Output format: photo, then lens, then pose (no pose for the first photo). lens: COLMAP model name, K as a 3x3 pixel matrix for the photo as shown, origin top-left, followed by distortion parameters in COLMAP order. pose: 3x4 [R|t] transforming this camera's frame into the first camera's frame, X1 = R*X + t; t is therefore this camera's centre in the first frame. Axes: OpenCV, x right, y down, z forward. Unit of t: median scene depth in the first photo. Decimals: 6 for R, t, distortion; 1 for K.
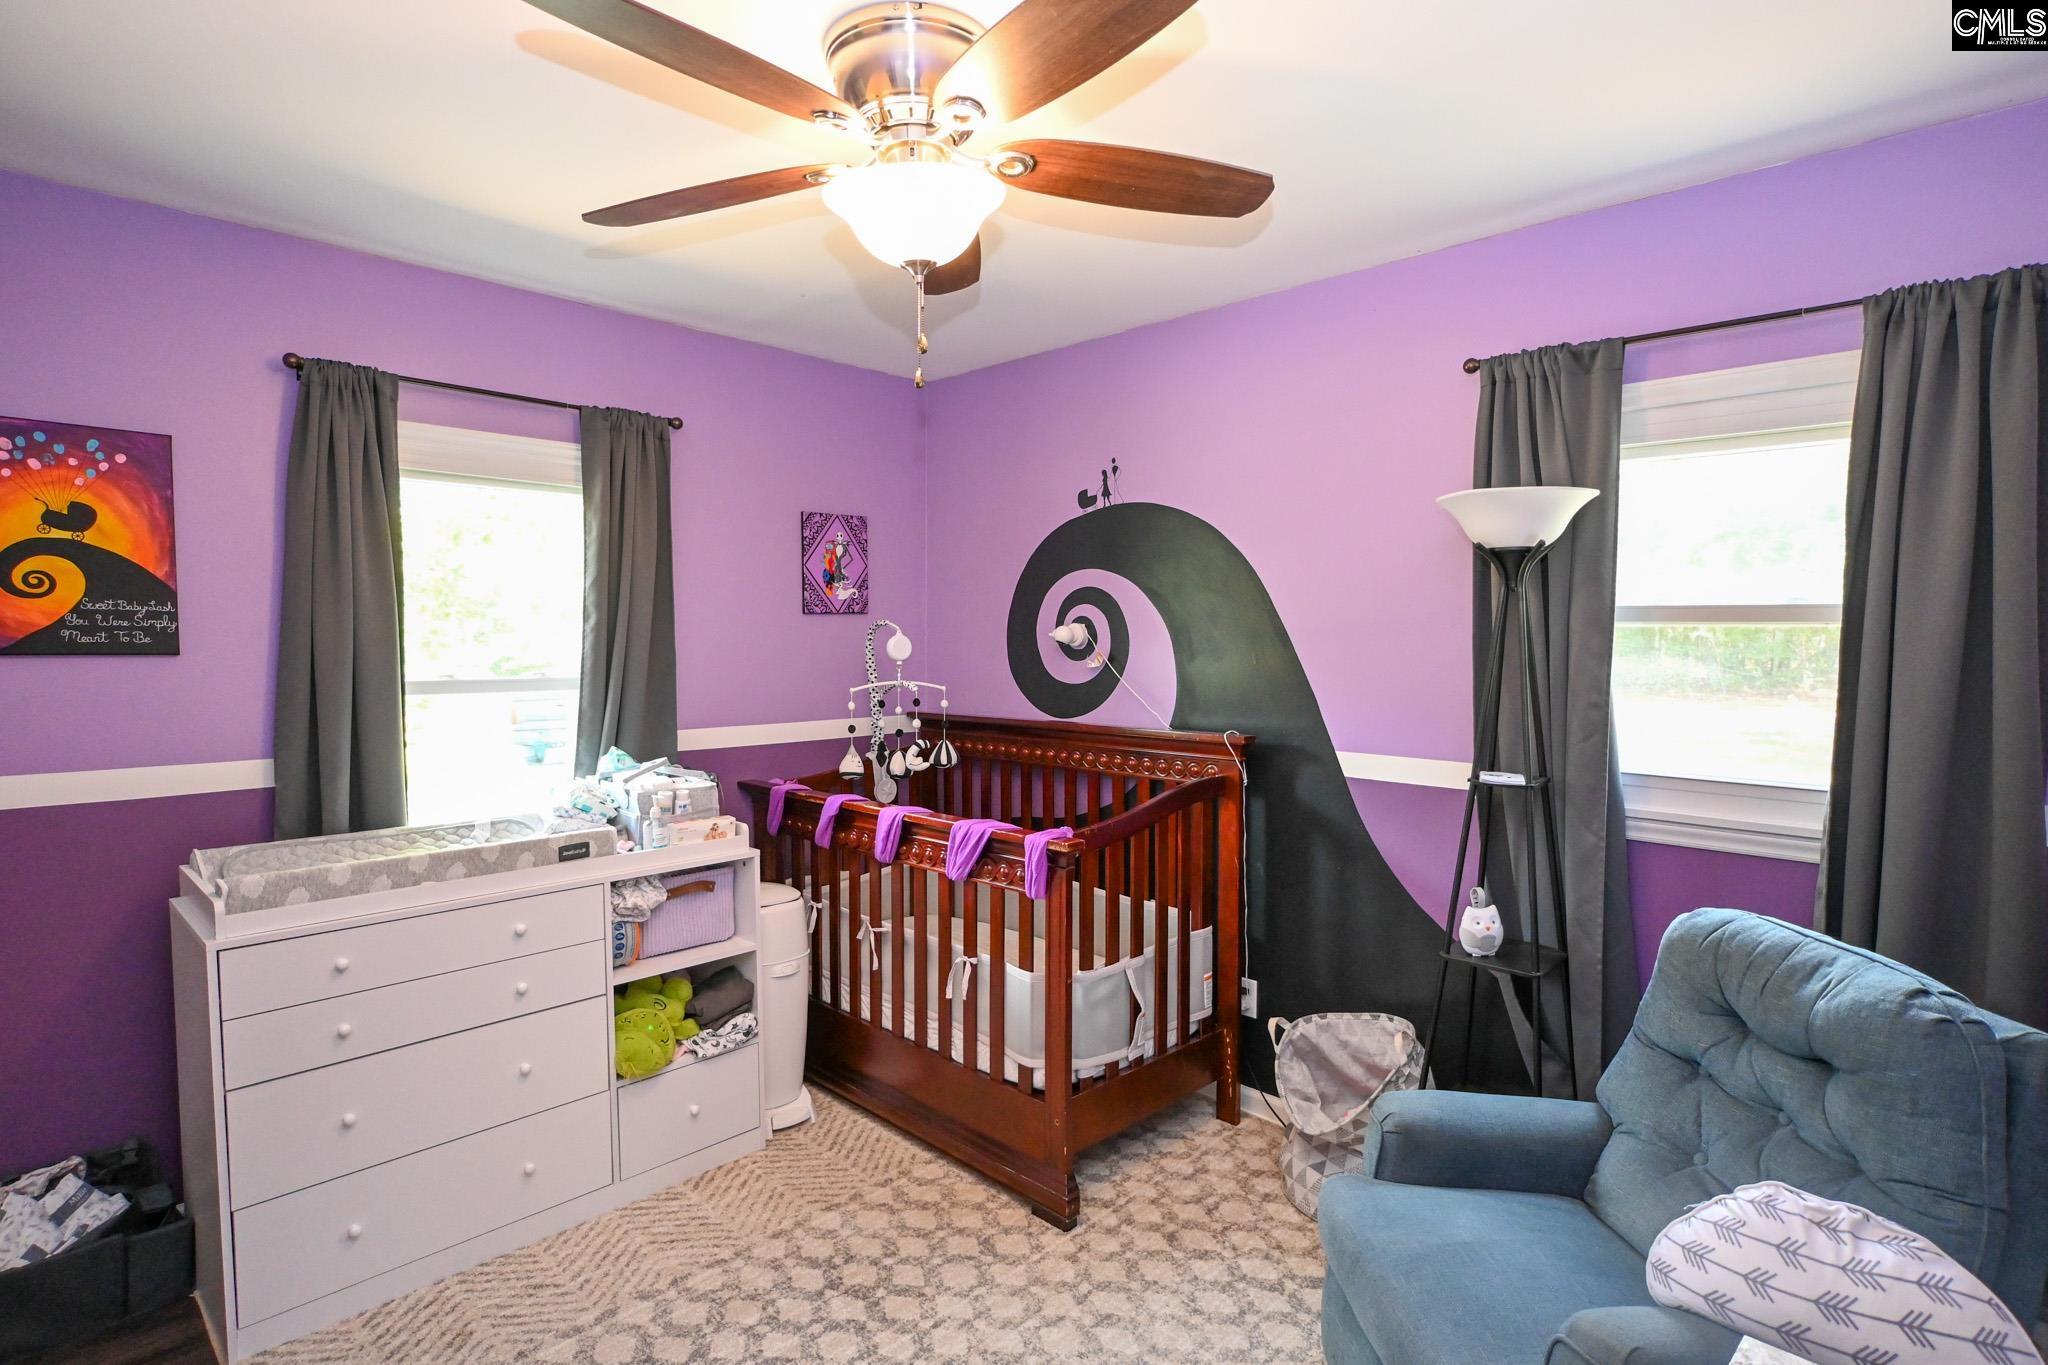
lens RADIAL K [[1049.4, 0, 1035.3], [0, 1049.4, 683.0], [0, 0, 1]] dist [0.022329, 0.000553]
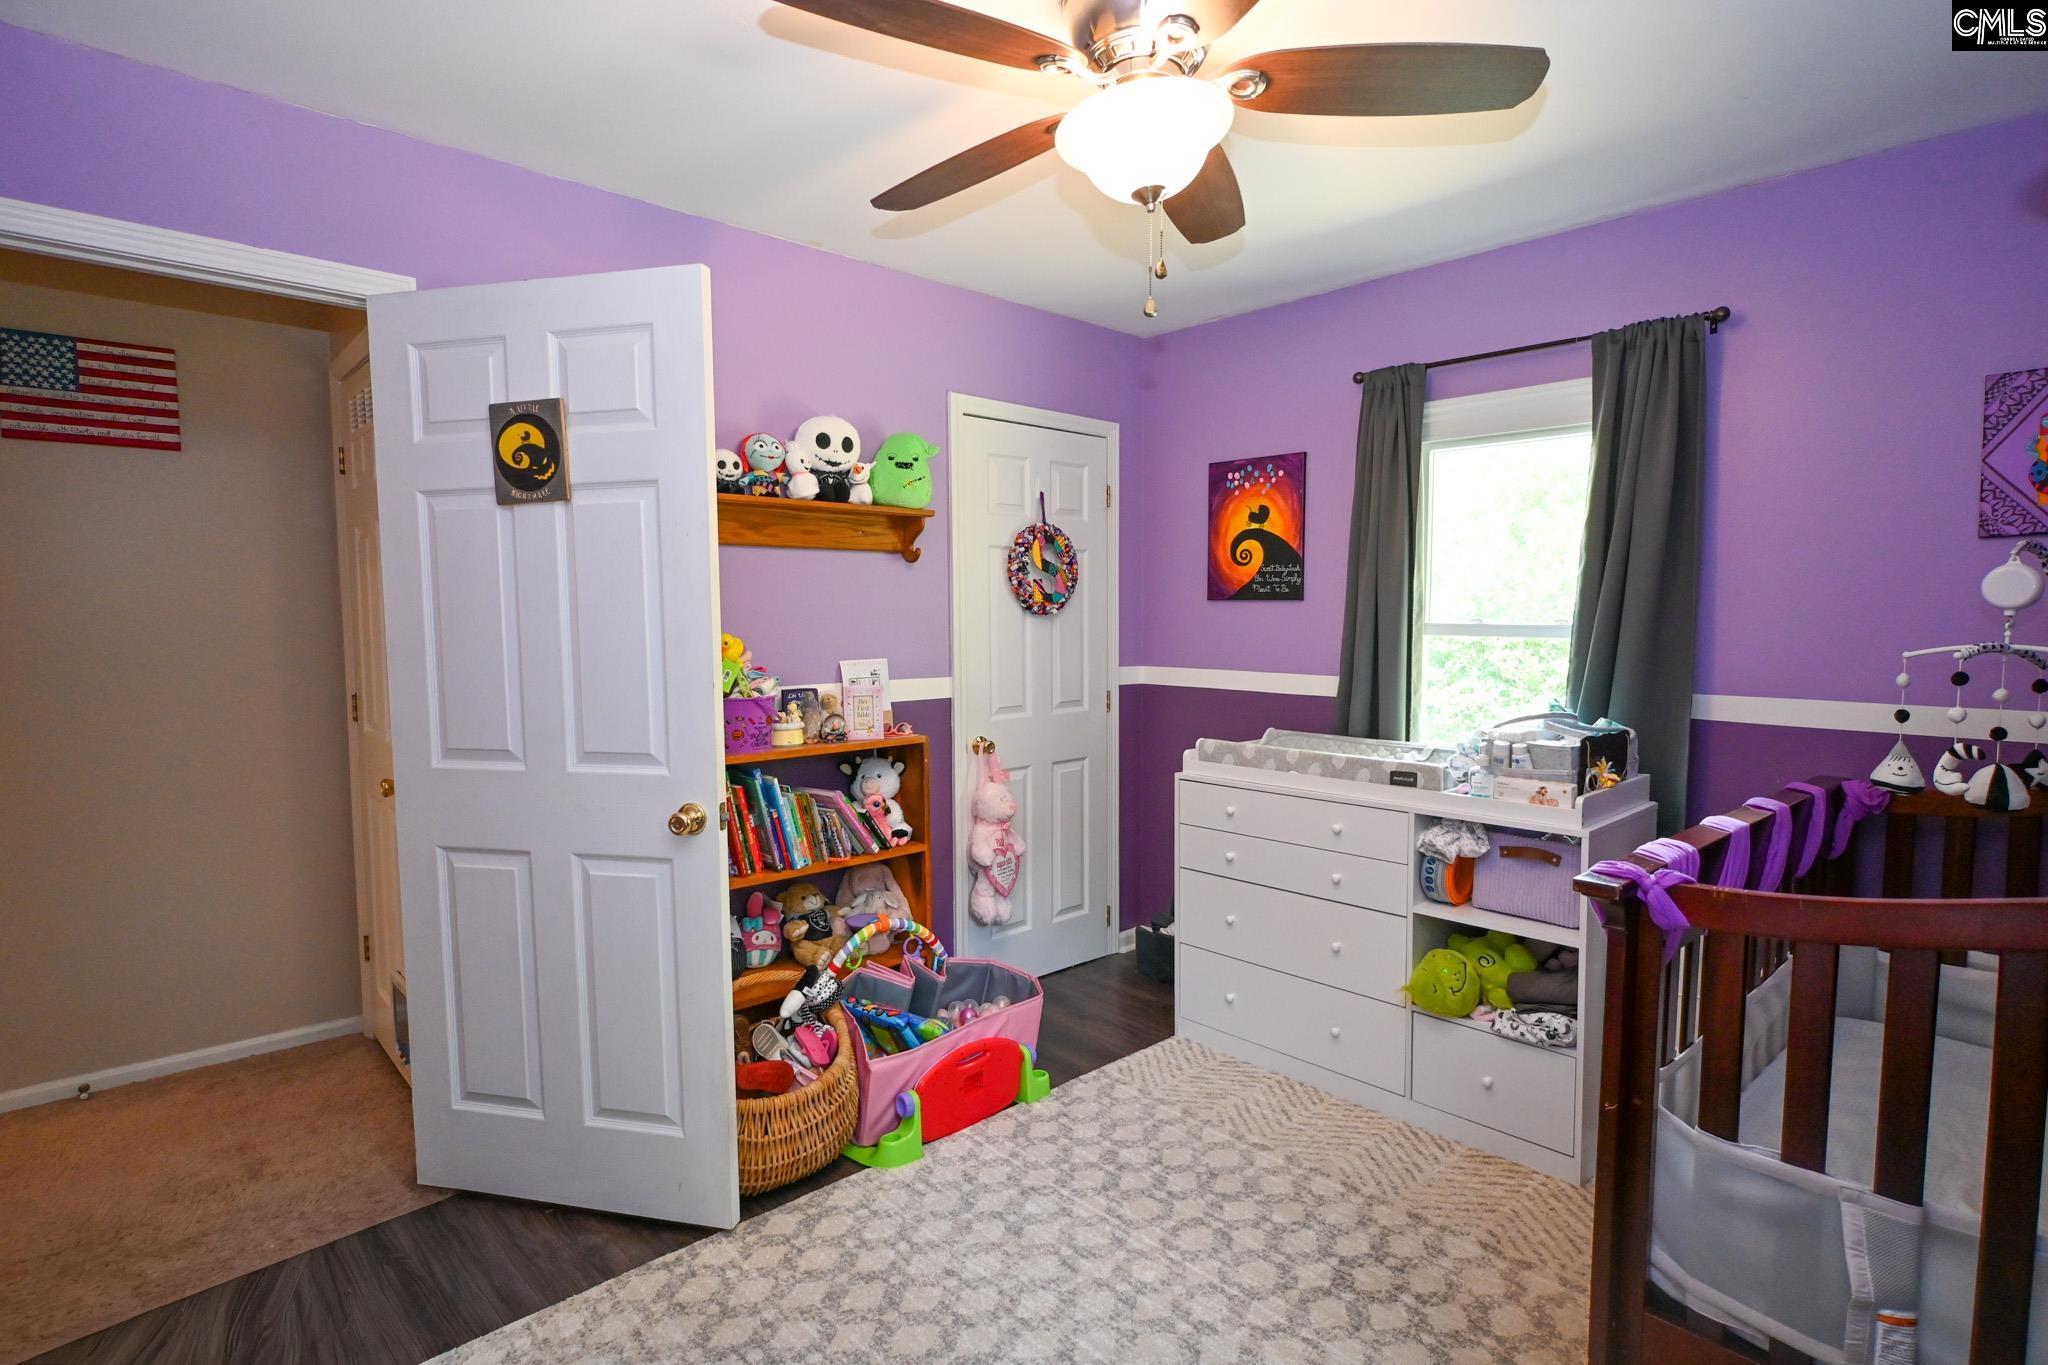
lens RADIAL K [[1049.4, 0, 1035.3], [0, 1049.4, 683.0], [0, 0, 1]] dist [0.022329, 0.000553]
pose [[-0.040232, 0.064933, -0.997078, 0.642749], [-0.049078, 0.996553, 0.066879, 0.008491], [0.997984, 0.051626, -0.036906, 0.652668]]
